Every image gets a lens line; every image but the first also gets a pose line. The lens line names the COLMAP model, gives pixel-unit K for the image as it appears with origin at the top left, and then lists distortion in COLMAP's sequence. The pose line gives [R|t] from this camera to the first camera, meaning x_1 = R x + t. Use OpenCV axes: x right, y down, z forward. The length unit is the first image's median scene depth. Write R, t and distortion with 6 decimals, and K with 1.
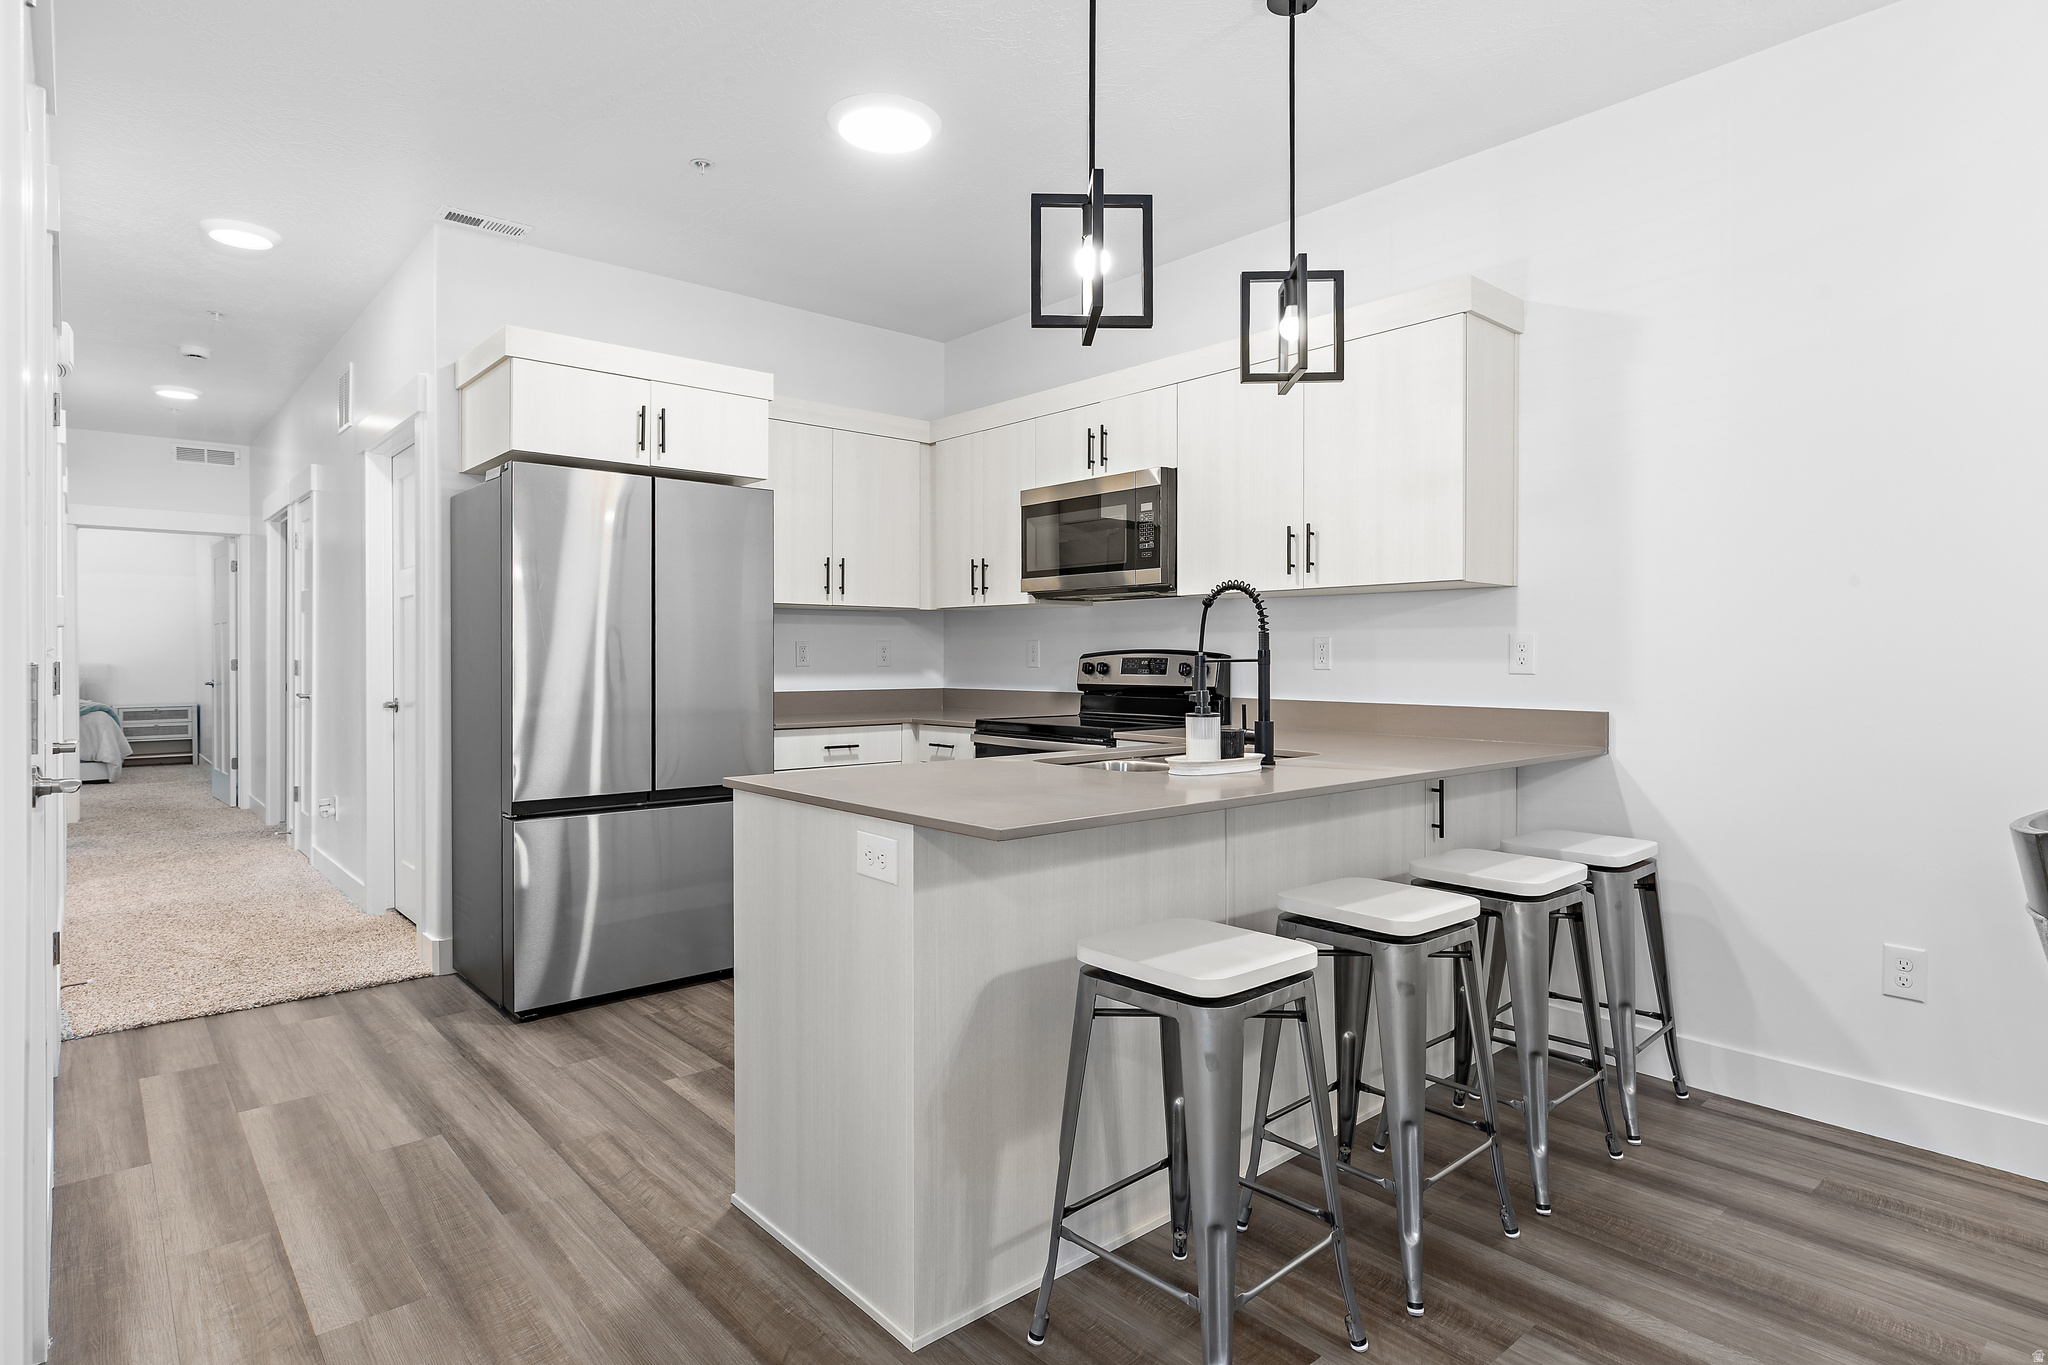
lens RADIAL K [[1089.1, 0, 1033.7], [0, 1089.1, 664.2], [0, 0, 1]] dist [0.003537, 0.001213]
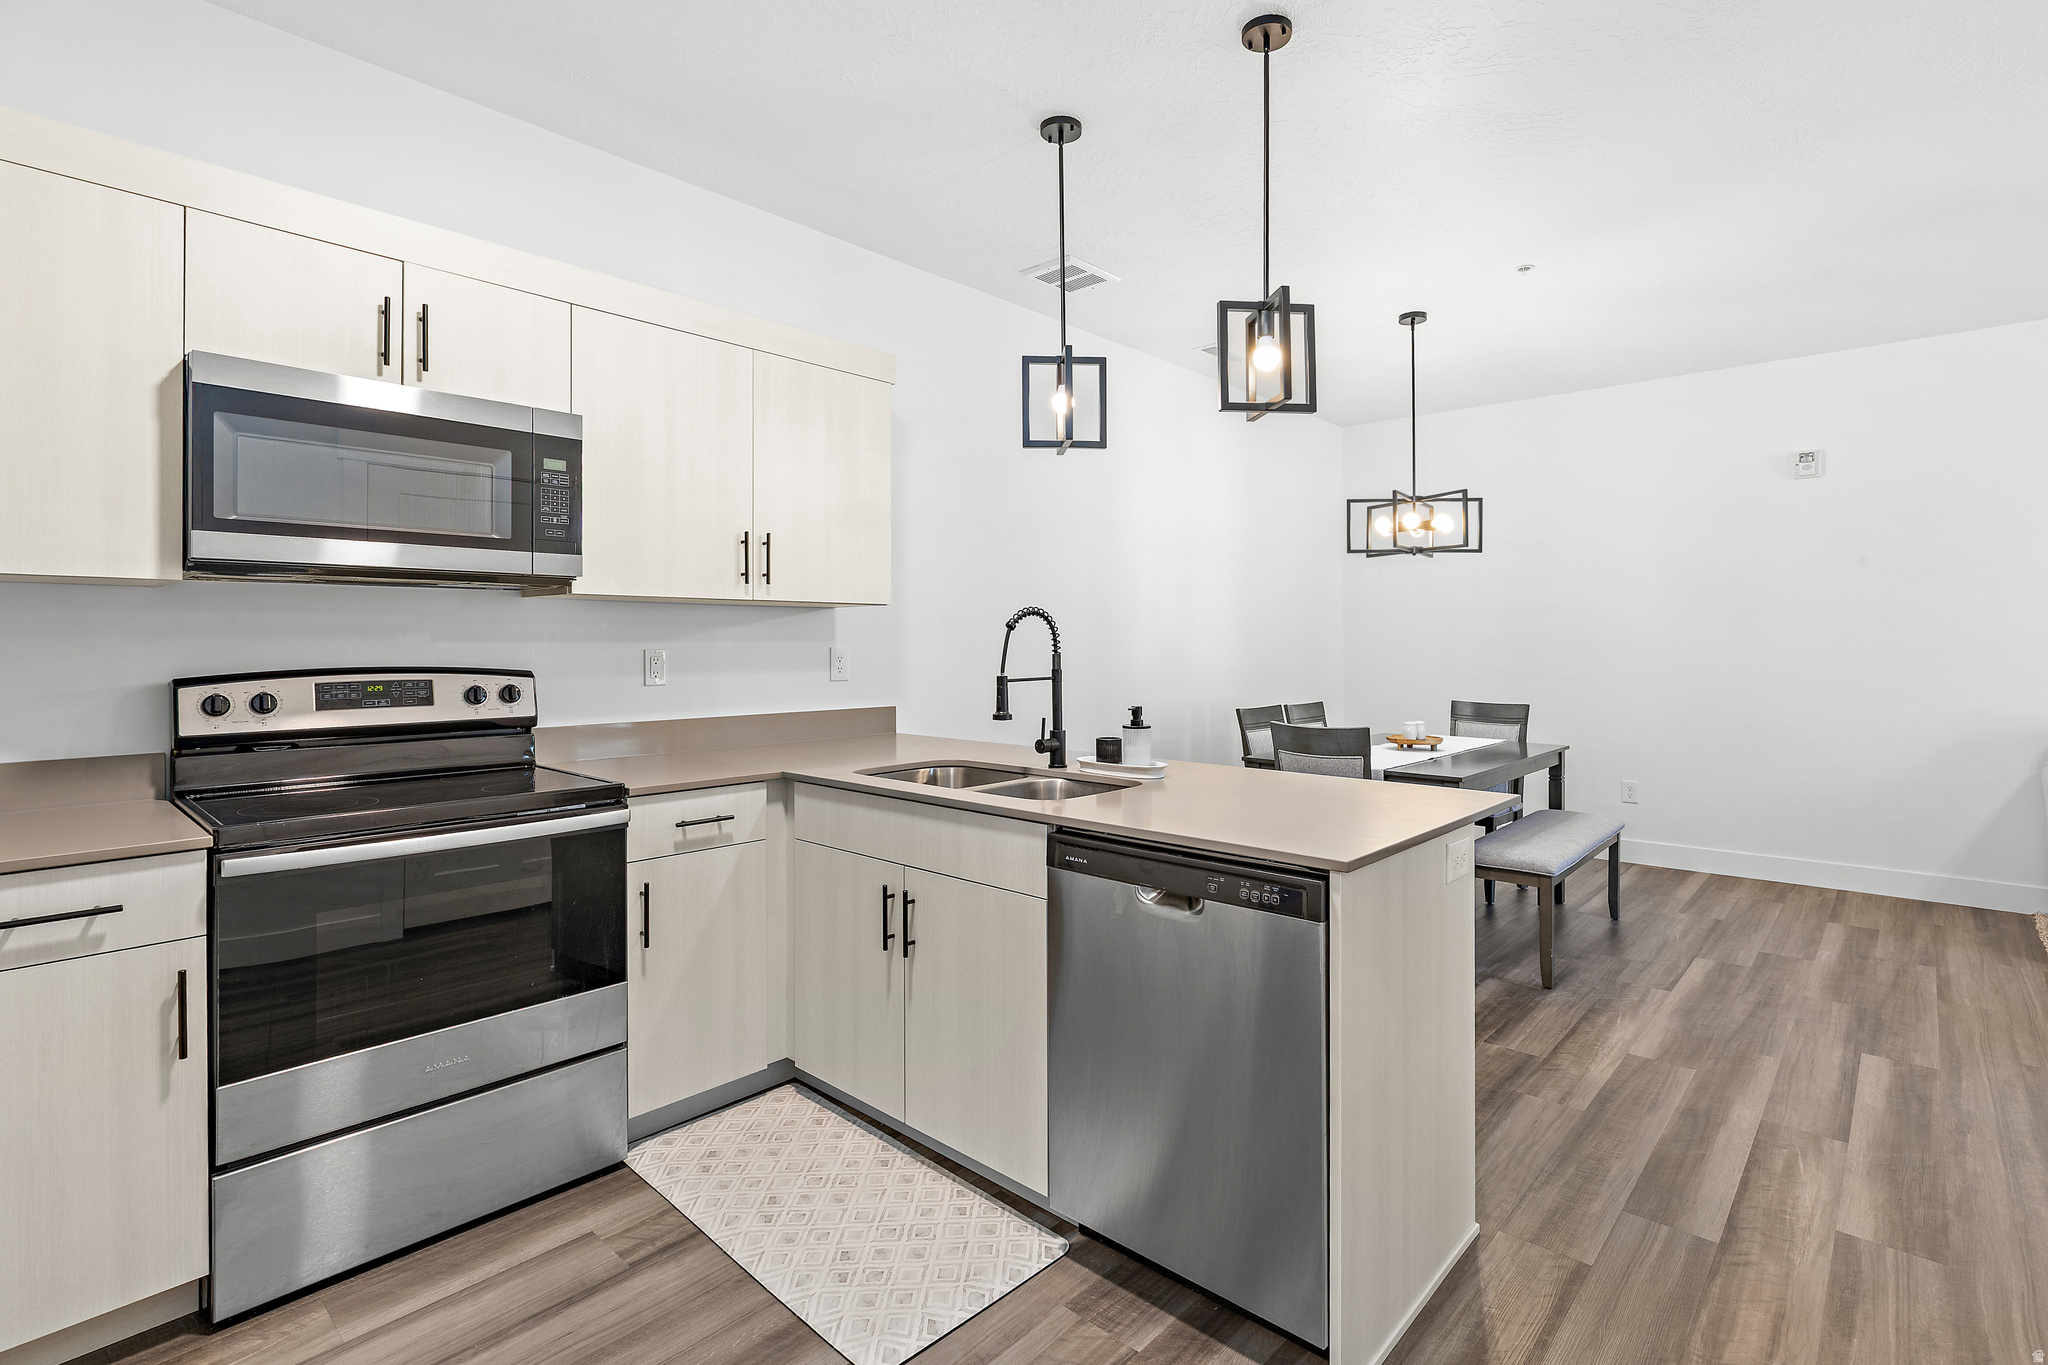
lens RADIAL K [[971.4, 0, 1040.0], [0, 971.4, 637.7], [0, 0, 1]] dist [-0.000703, 0.000271]
pose [[-0.113884, 0.000970, 0.993494, -0.580901], [0.006494, 0.999979, -0.000232, -0.033015], [-0.993473, 0.006426, -0.113888, 0.803476]]
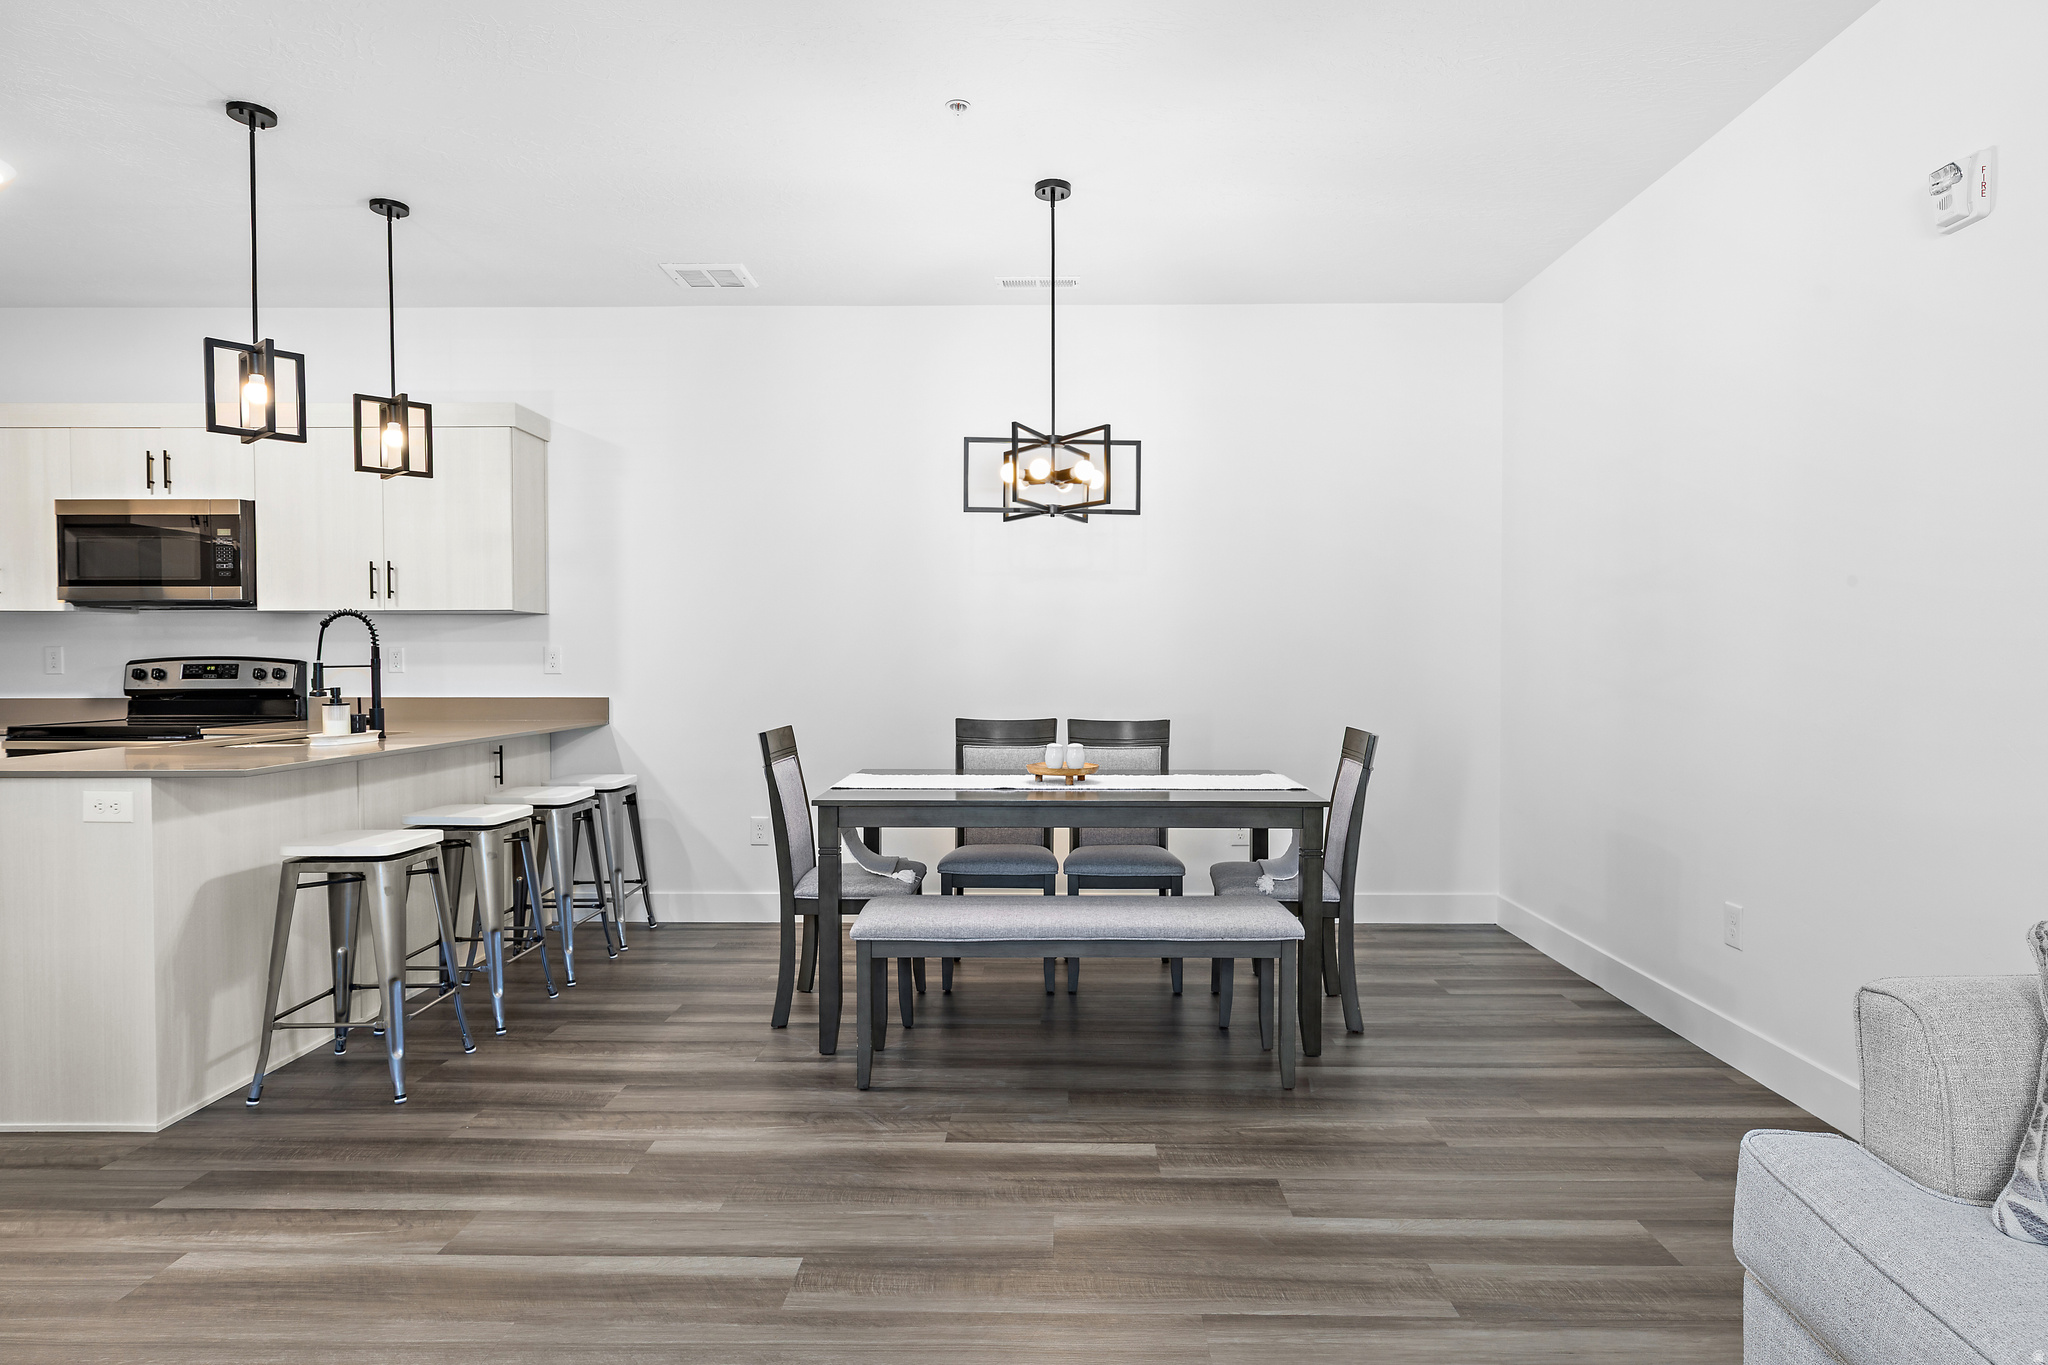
lens RADIAL K [[1117.8, 0, 1045.8], [0, 1117.8, 681.0], [0, 0, 1]] dist [0.001497, 0.000298]
pose [[0.665648, -0.017290, 0.746066, -0.212679], [0.007619, 0.999837, 0.016373, -0.000757], [-0.746227, -0.005214, 0.665671, -0.452807]]
